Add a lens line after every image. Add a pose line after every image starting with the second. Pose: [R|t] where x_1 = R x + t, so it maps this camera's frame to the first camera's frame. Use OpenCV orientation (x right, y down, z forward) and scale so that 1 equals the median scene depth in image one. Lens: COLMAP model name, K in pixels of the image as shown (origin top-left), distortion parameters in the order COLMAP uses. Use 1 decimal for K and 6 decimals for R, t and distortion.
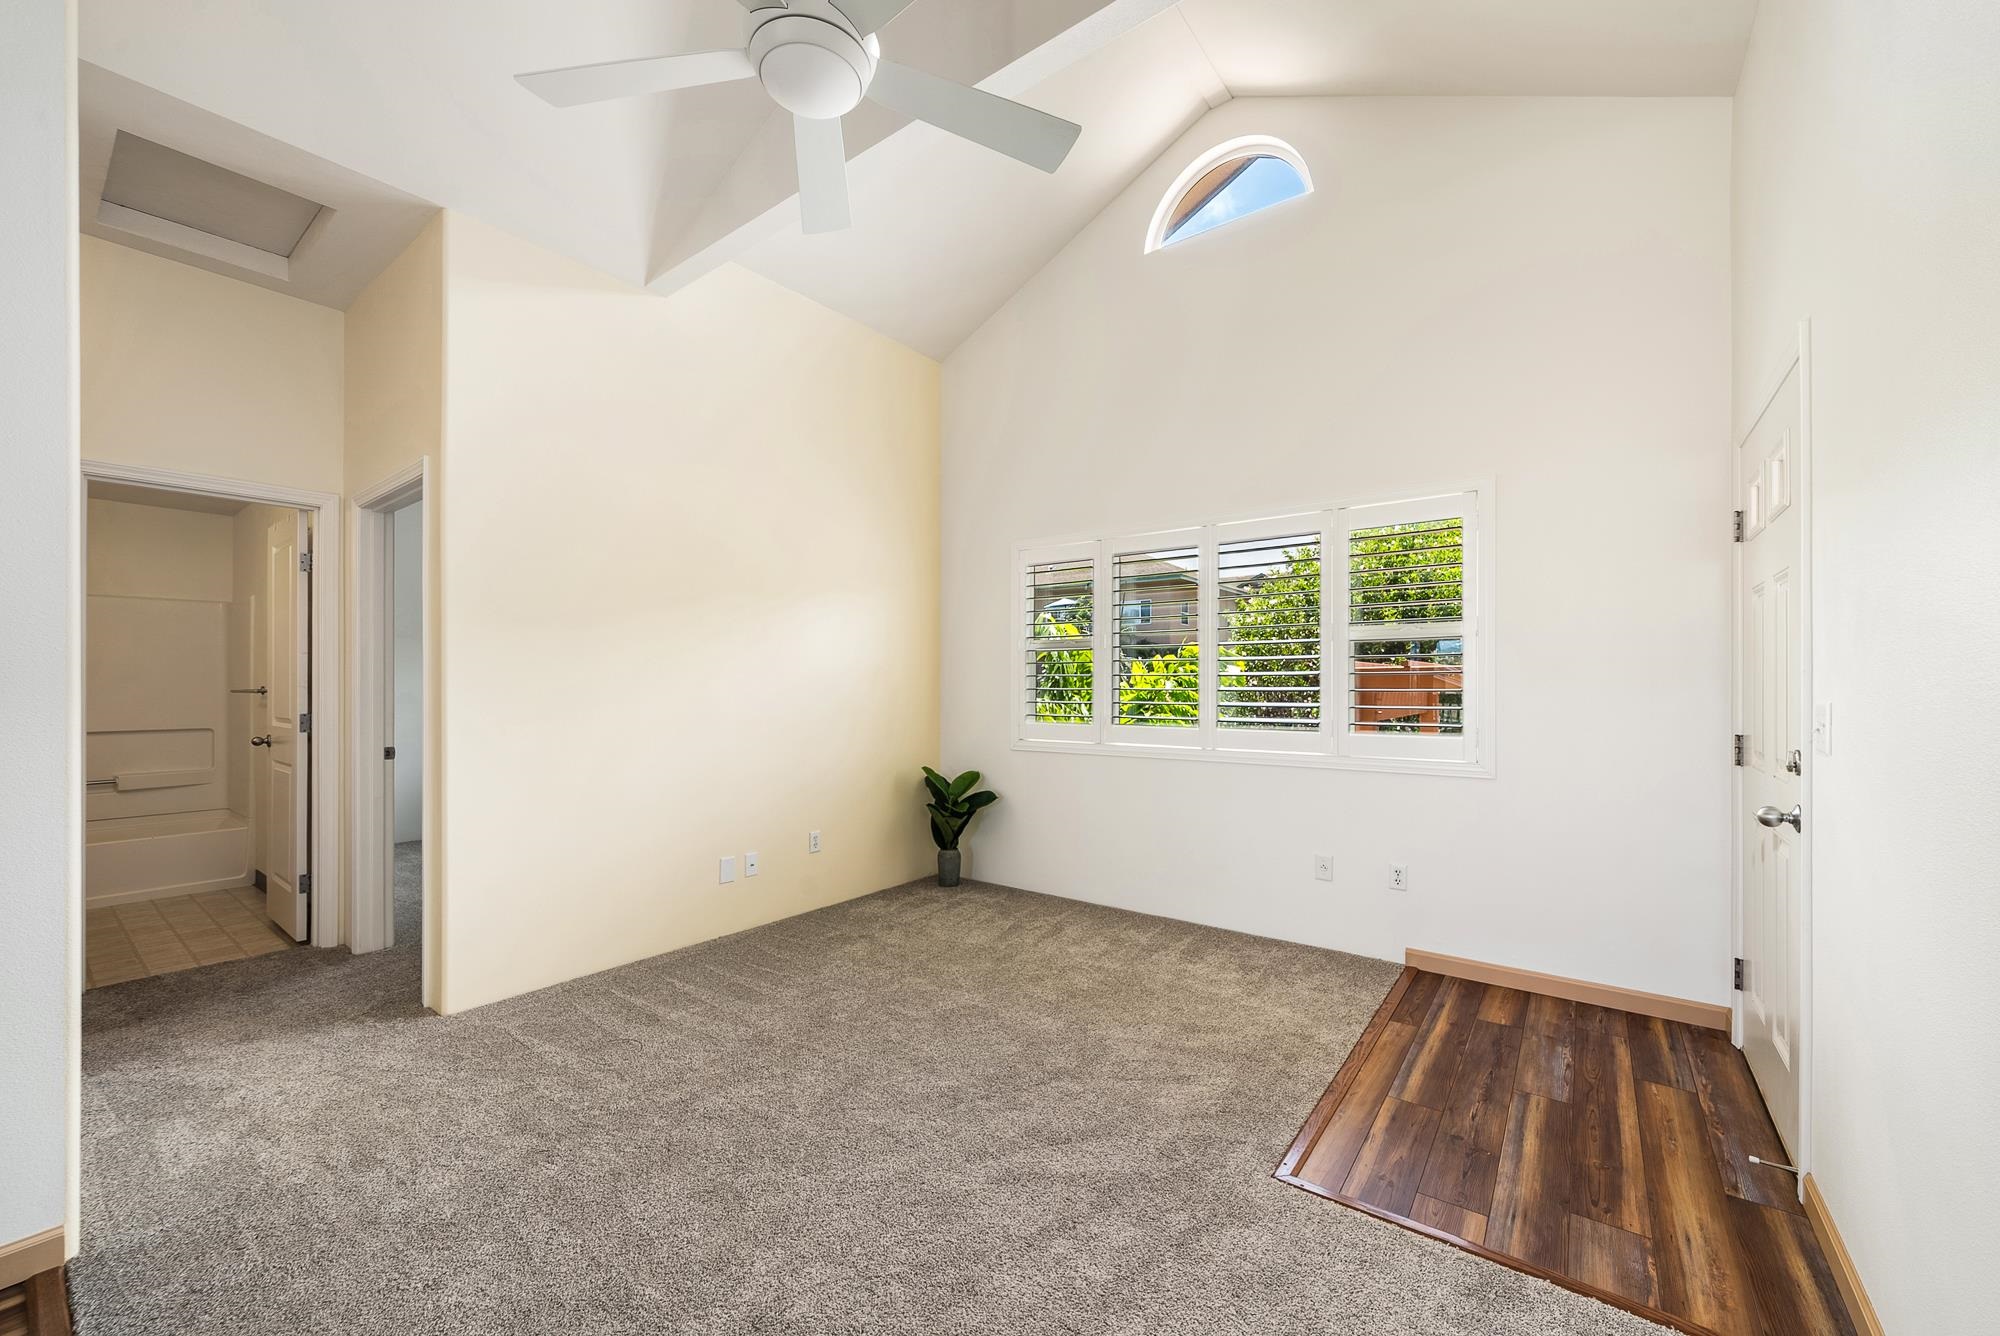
lens RADIAL K [[759.7, 0, 1003.5], [0, 759.7, 690.7], [0, 0, 1]] dist [-0.003447, -0.000223]
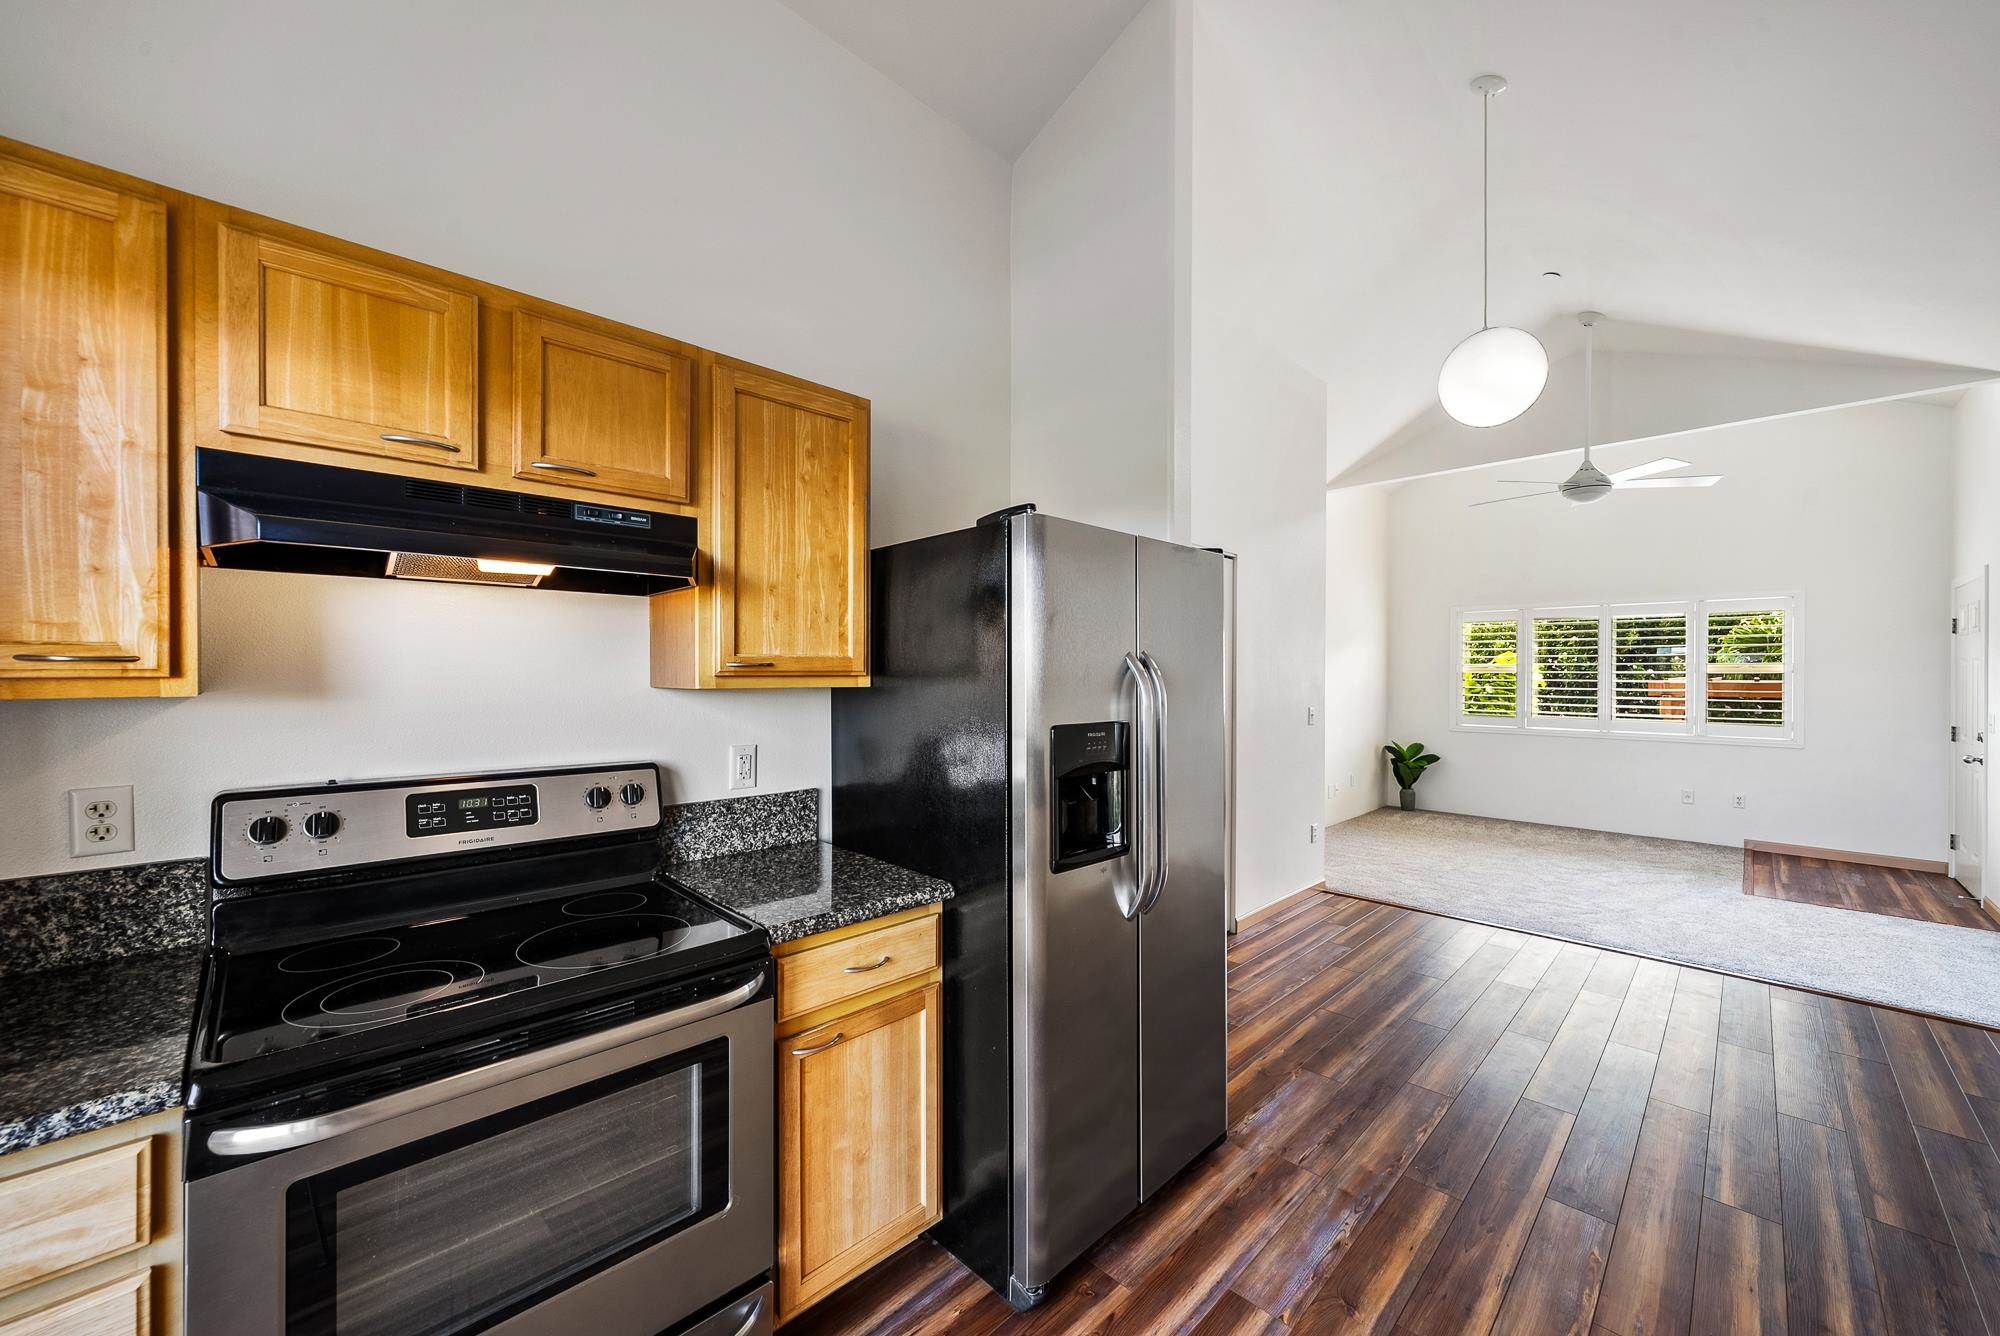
lens RADIAL K [[745.1, 0, 992.7], [0, 745.1, 677.3], [0, 0, 1]] dist [-0.001850, -0.000066]
pose [[0.990598, 0.002969, -0.136774, -1.053225], [-0.002745, 0.999995, 0.001824, -0.056727], [0.136778, -0.001431, 0.990601, -1.066631]]
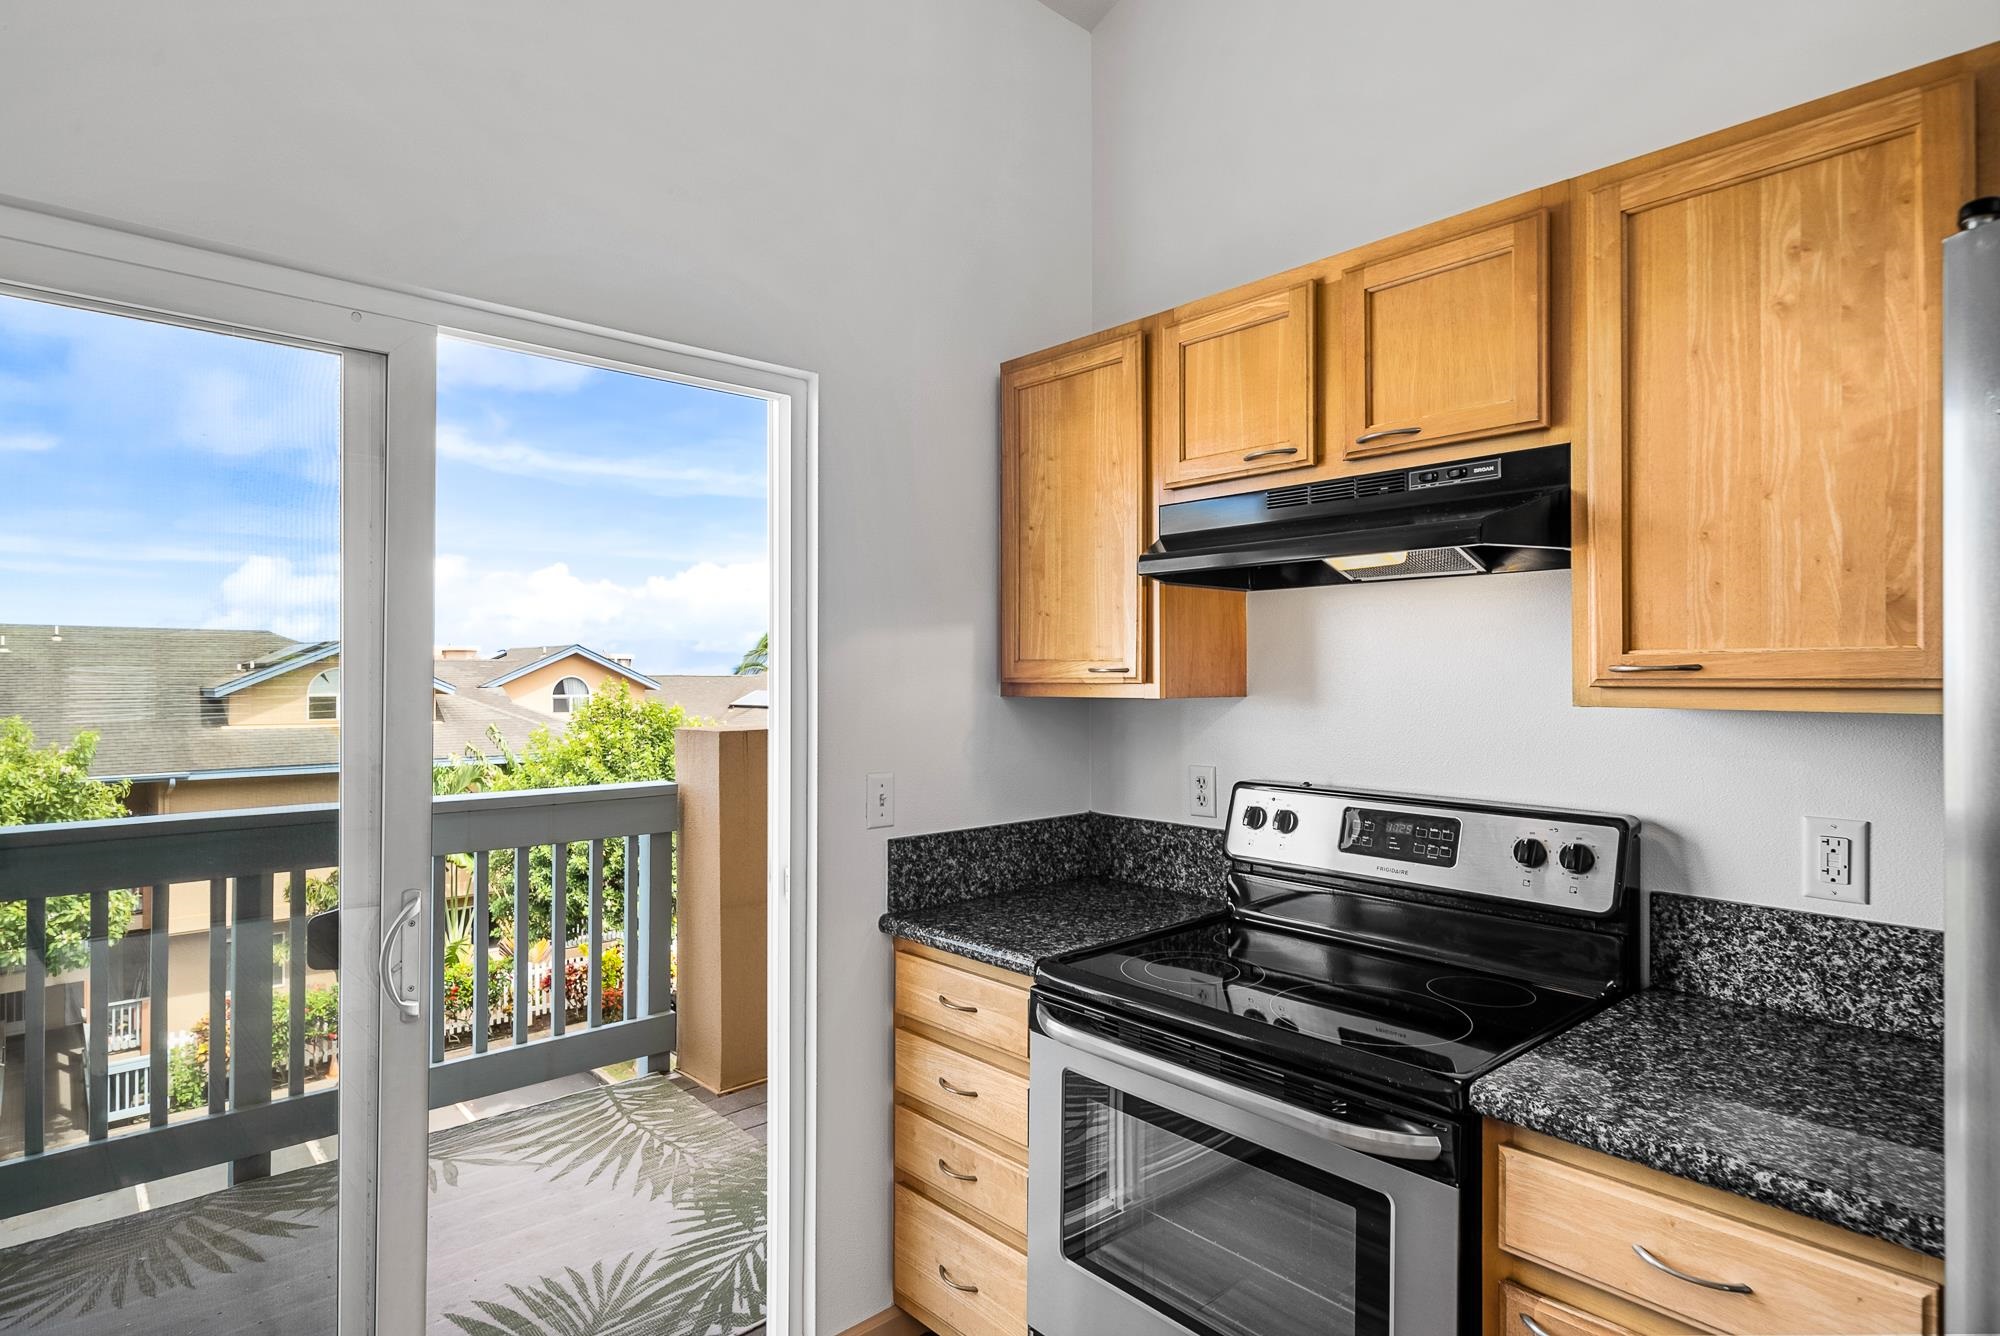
lens RADIAL K [[1069.3, 0, 1036.9], [0, 1069.3, 672.1], [0, 0, 1]] dist [0.004516, 0.000779]
pose [[-0.150443, -0.000893, -0.988618, -0.812873], [-0.004458, 0.999990, -0.000225, -0.061601], [0.988609, 0.004374, -0.150445, -0.743267]]
